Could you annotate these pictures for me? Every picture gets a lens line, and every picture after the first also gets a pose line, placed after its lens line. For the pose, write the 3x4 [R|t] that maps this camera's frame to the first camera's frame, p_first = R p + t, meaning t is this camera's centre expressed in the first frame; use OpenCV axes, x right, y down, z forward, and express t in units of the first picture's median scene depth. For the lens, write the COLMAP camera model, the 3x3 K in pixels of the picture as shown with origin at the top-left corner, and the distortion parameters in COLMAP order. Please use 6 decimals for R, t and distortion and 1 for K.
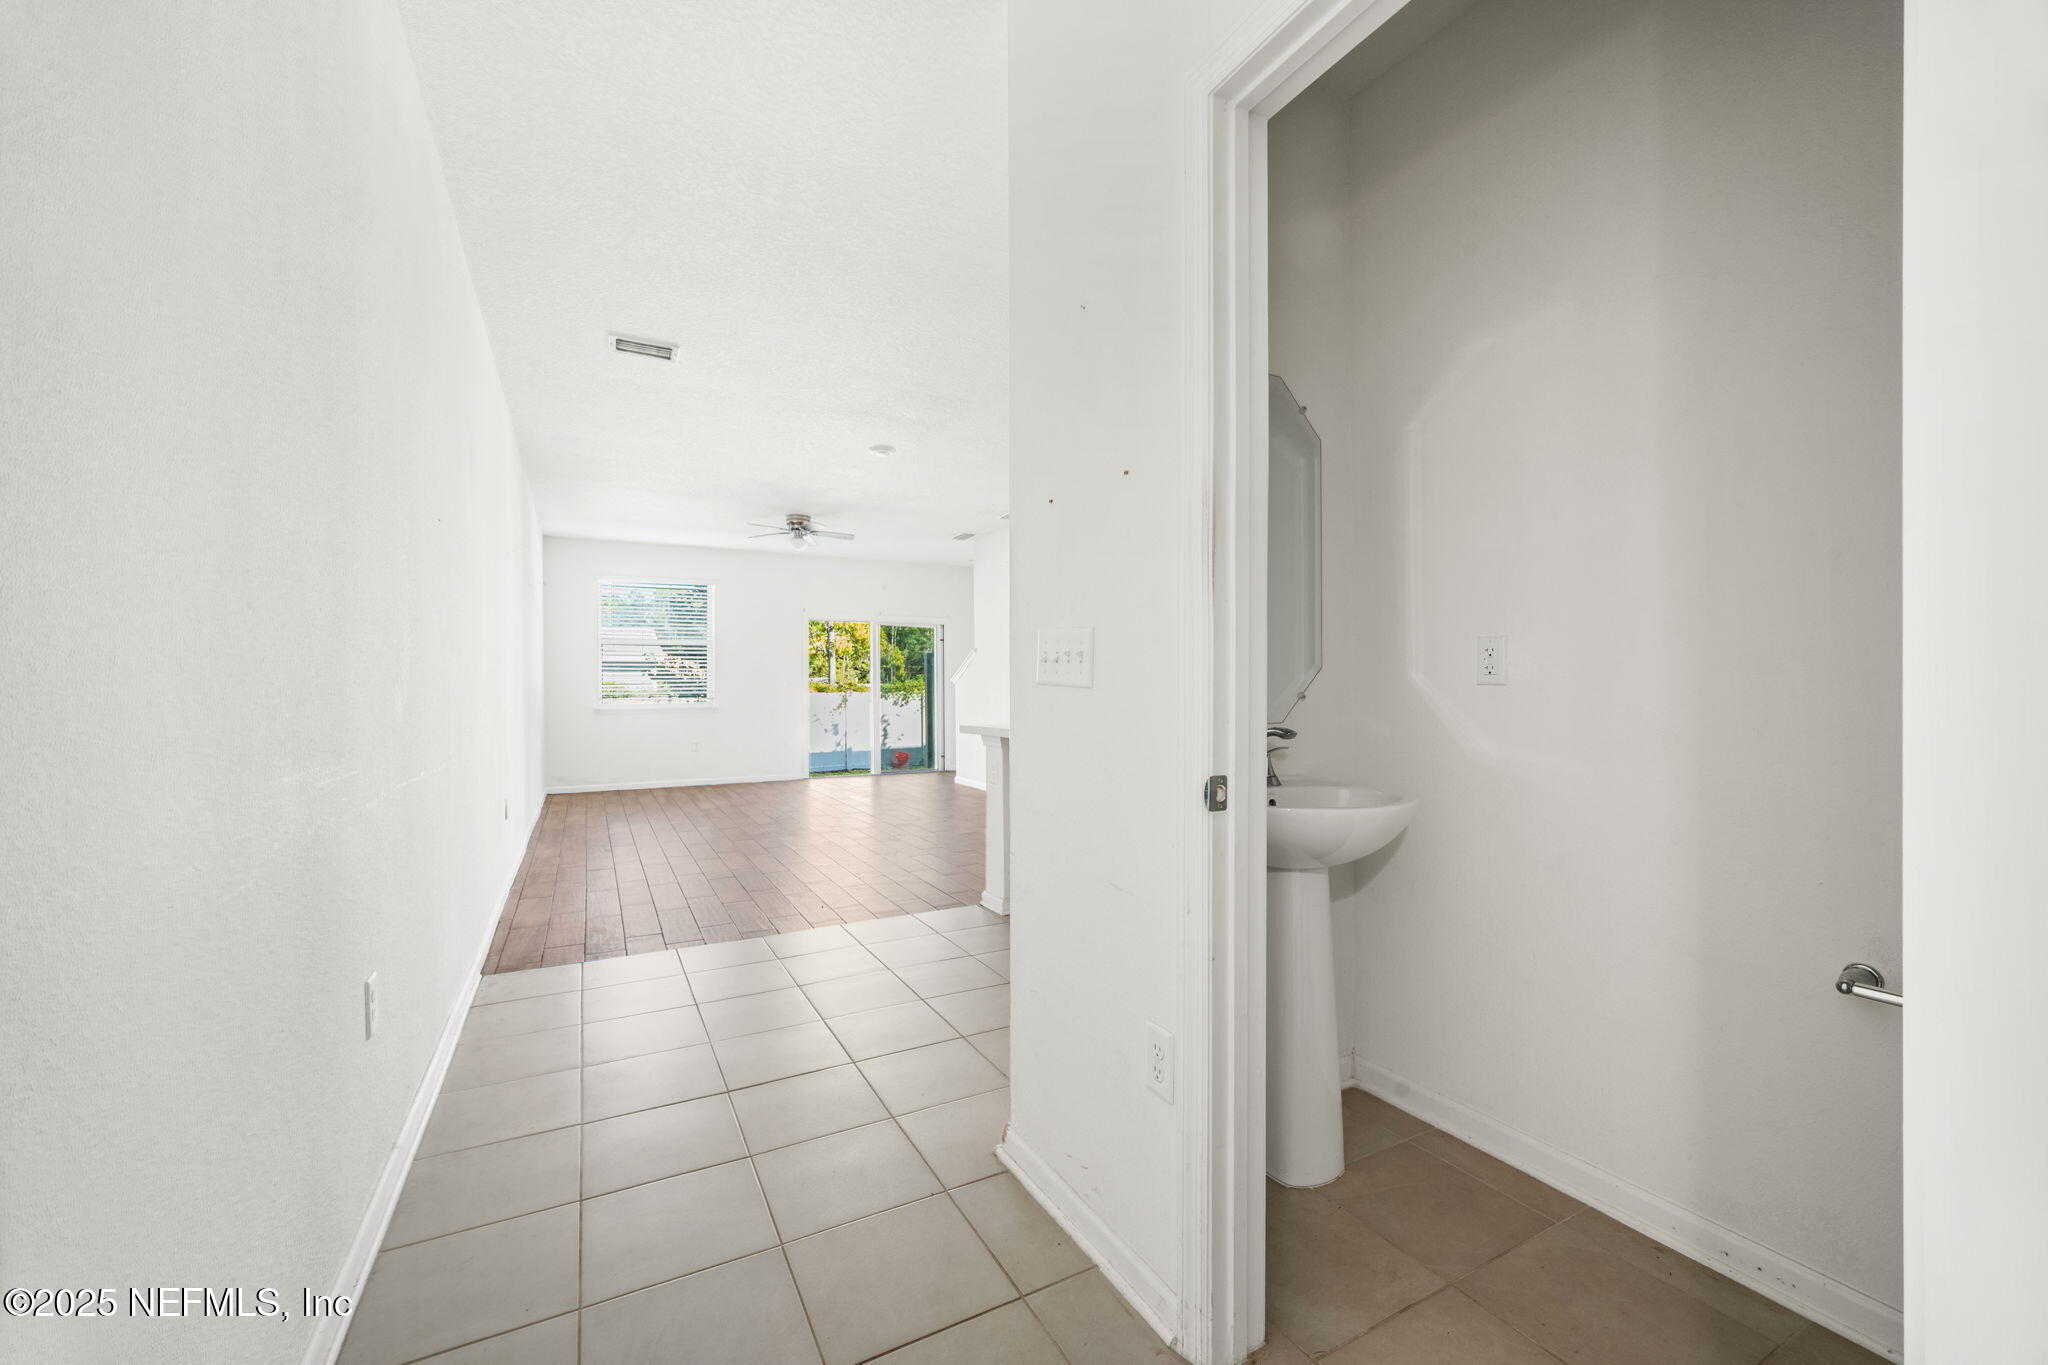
lens RADIAL K [[813.4, 0, 1032.2], [0, 813.4, 689.5], [0, 0, 1]] dist [0.000083, -0.000836]
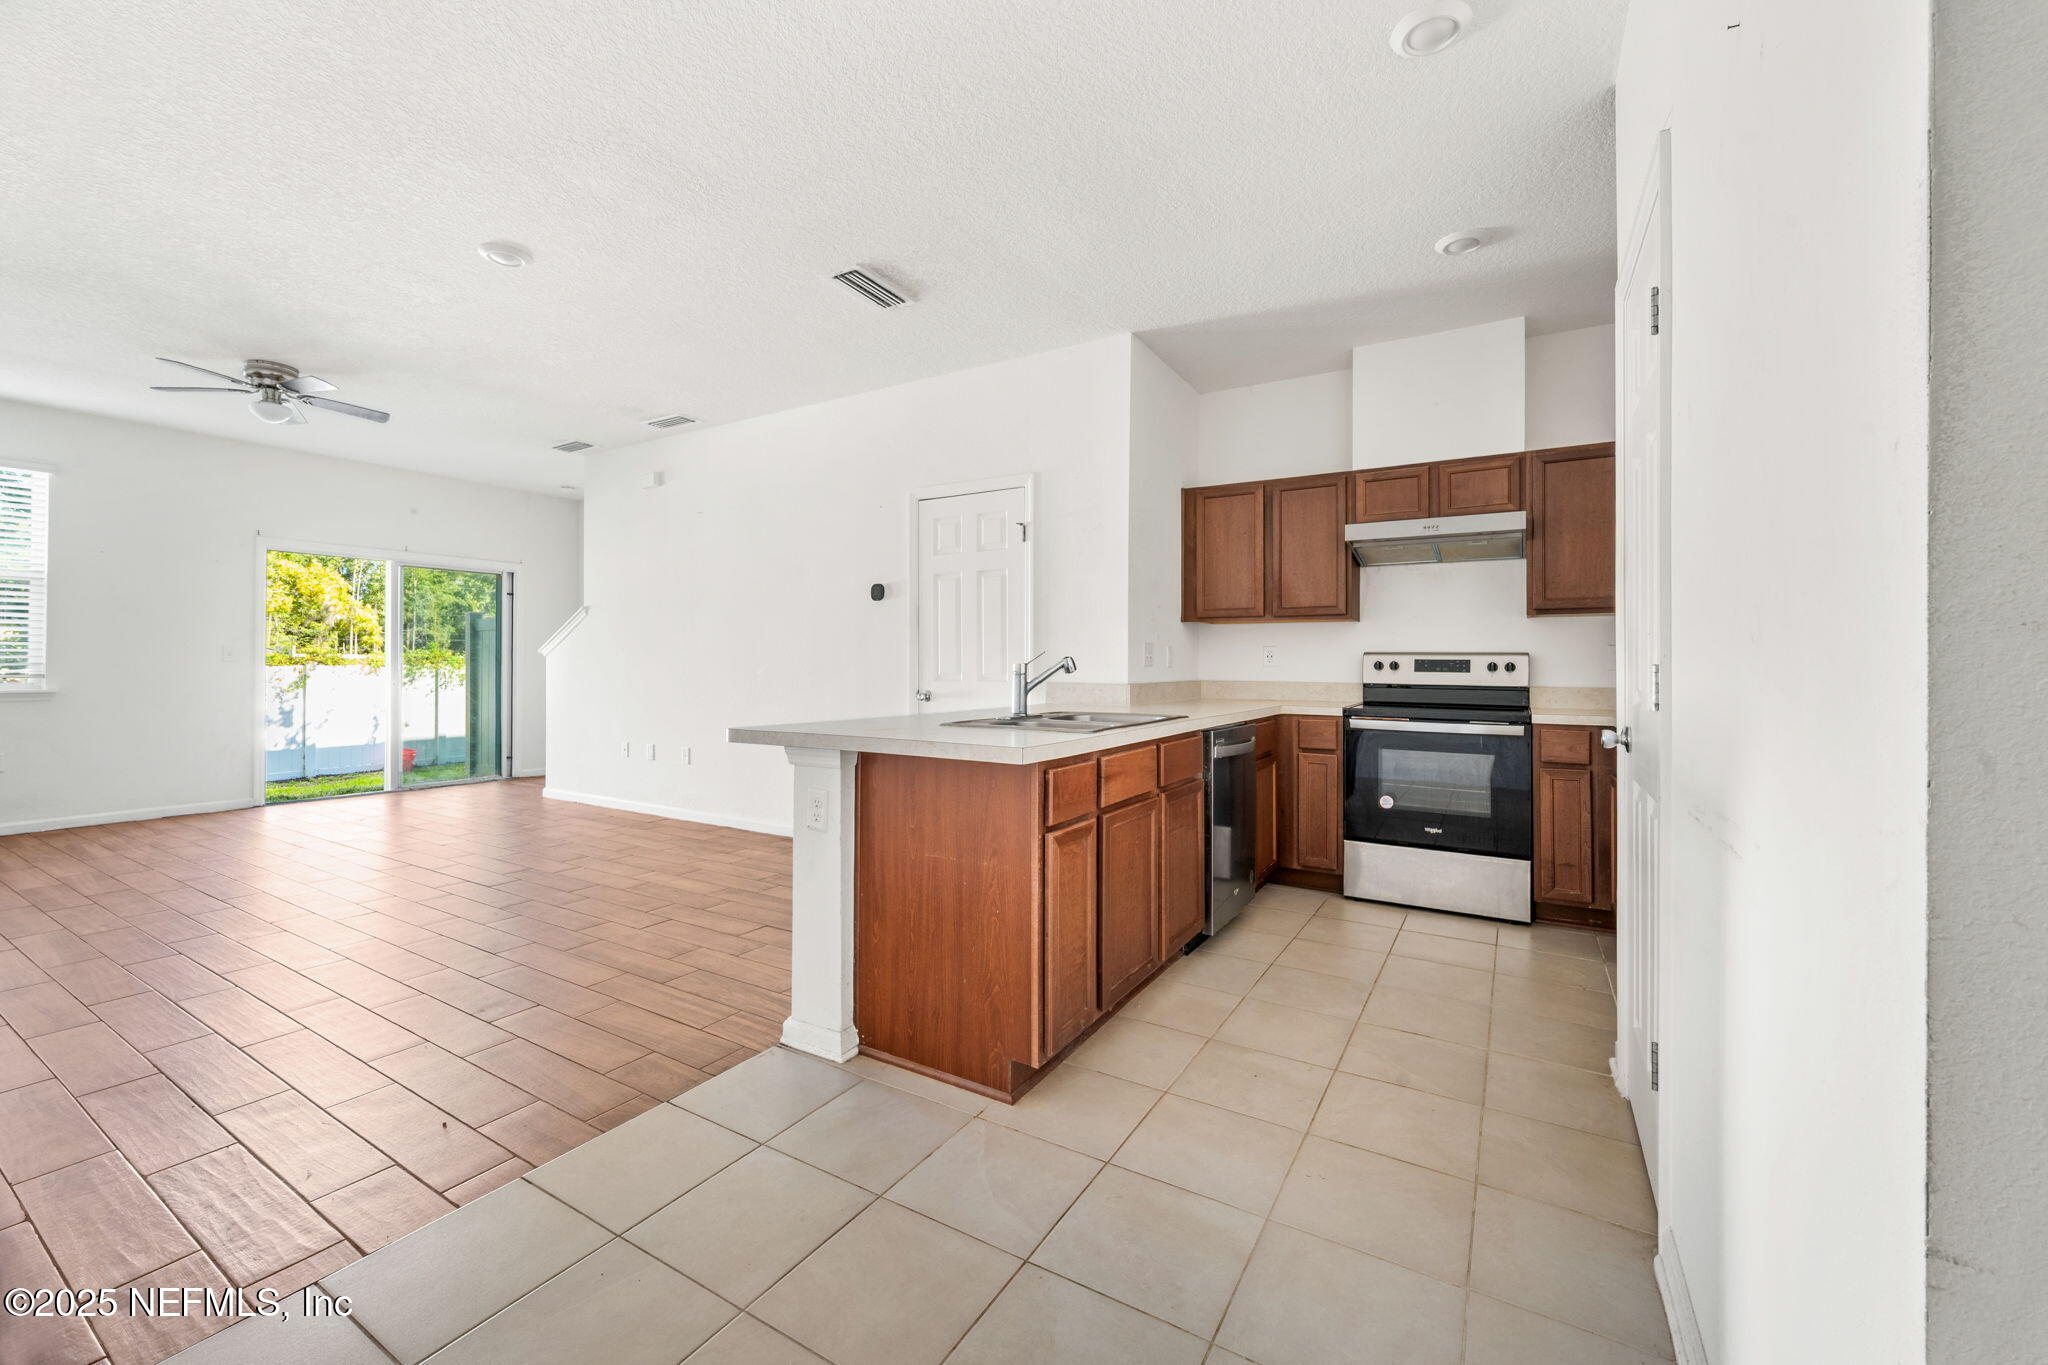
lens RADIAL K [[813.4, 0, 1025.4], [0, 813.4, 656.1], [0, 0, 1]] dist [0.000083, -0.000836]
pose [[0.865645, 0.012742, 0.500495, -0.099749], [-0.007402, 0.999893, -0.012655, -0.000795], [-0.500603, 0.007250, 0.865647, 0.205555]]
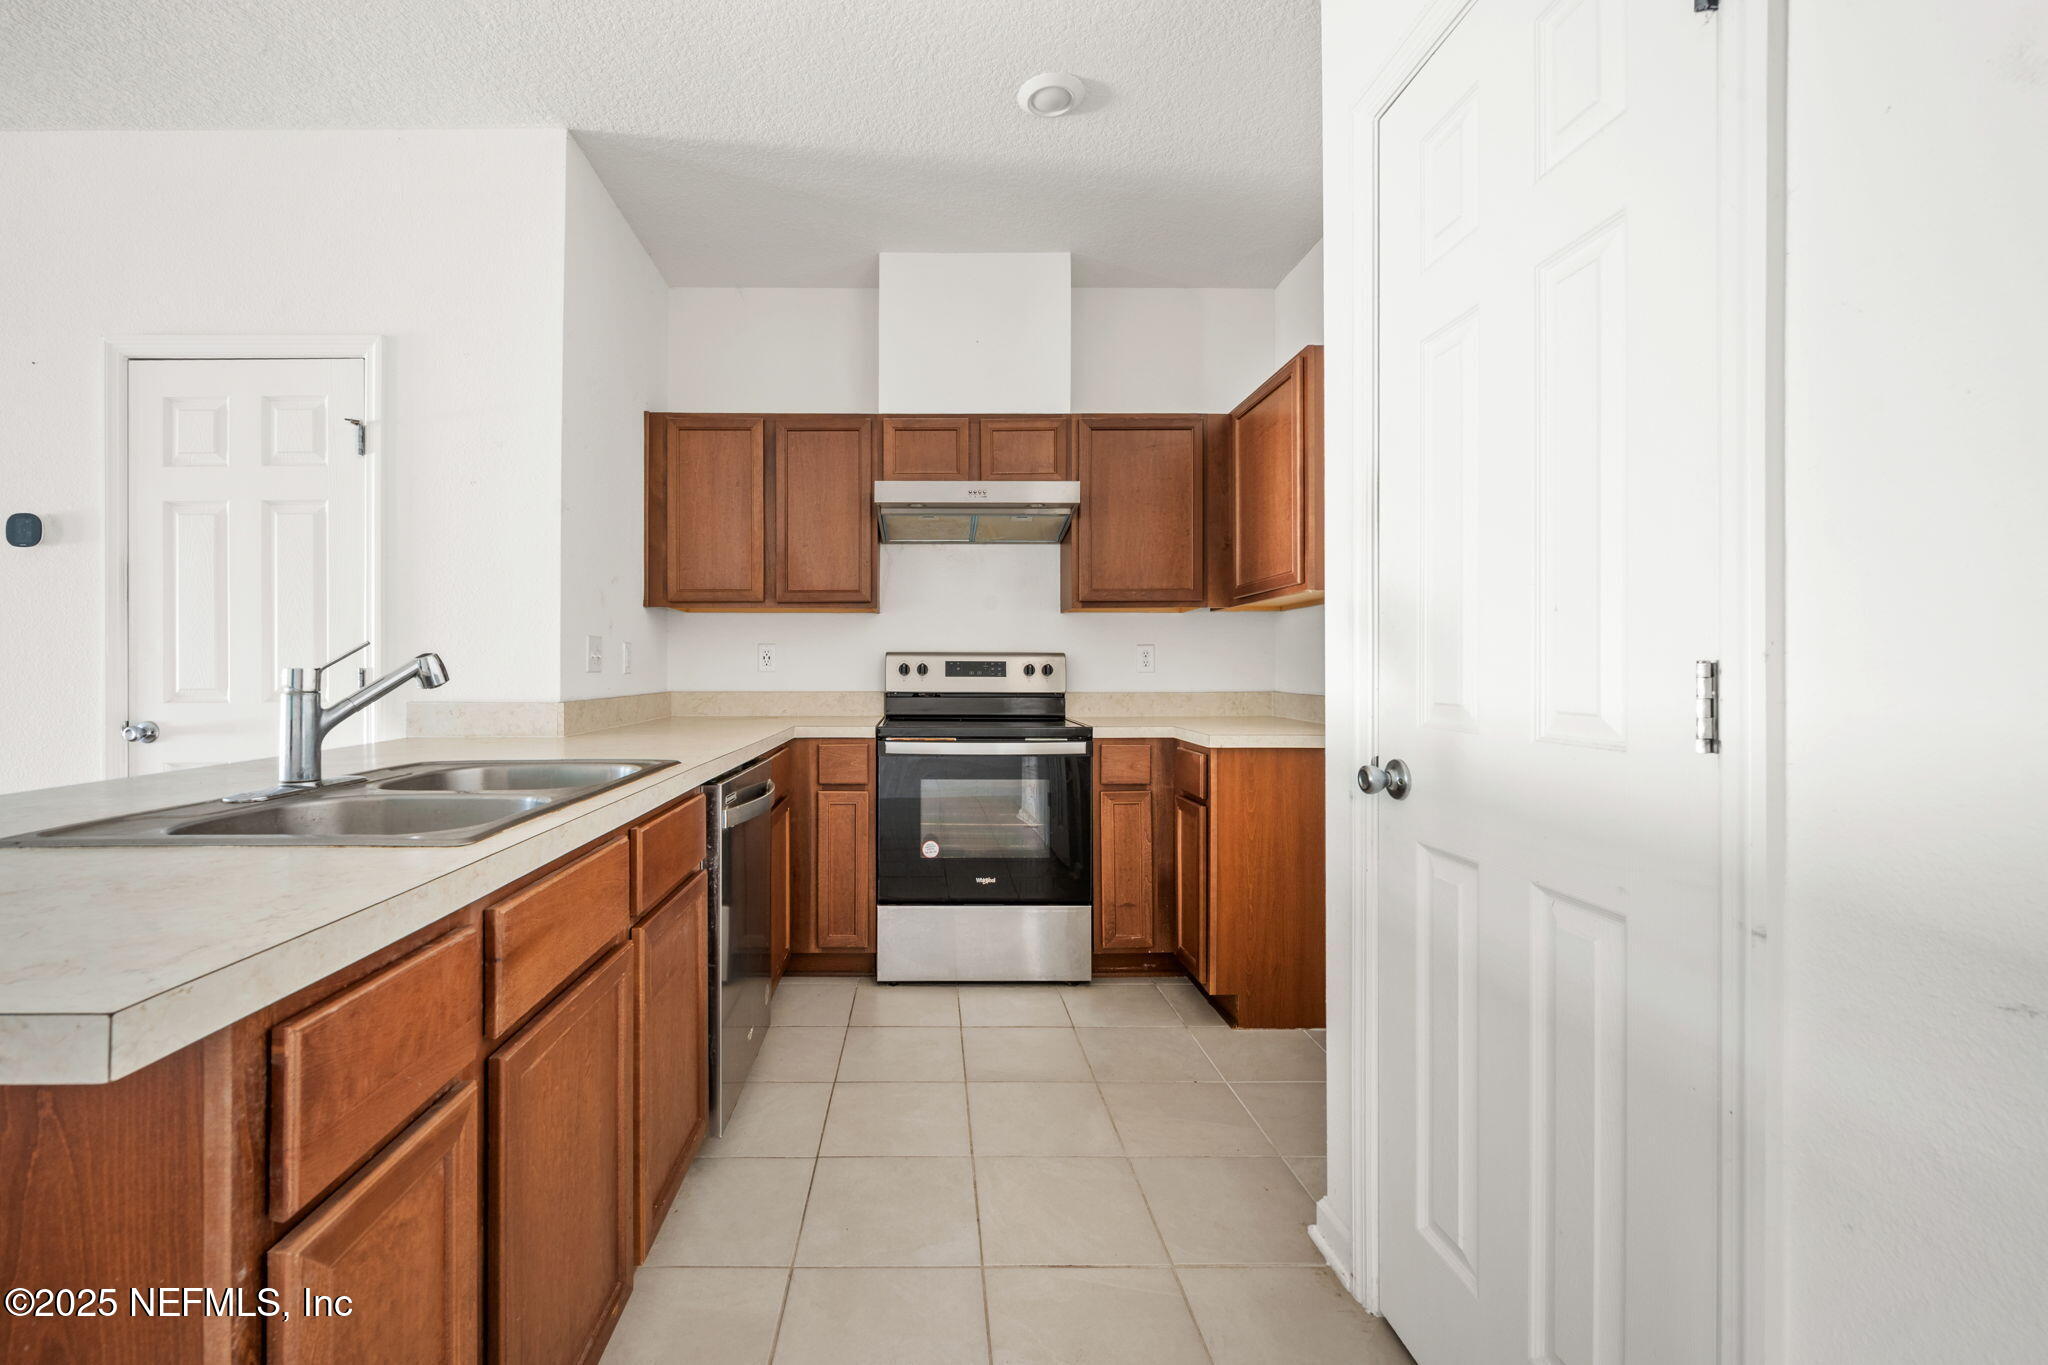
lens RADIAL K [[813.4, 0, 915.0], [0, 813.4, 658.0], [0, 0, 1]] dist [0.000083, -0.000836]
pose [[0.483283, 0.015896, 0.875320, -0.005705], [0.001489, 0.999819, -0.018979, -0.000867], [-0.875463, 0.010475, 0.483172, 0.332354]]
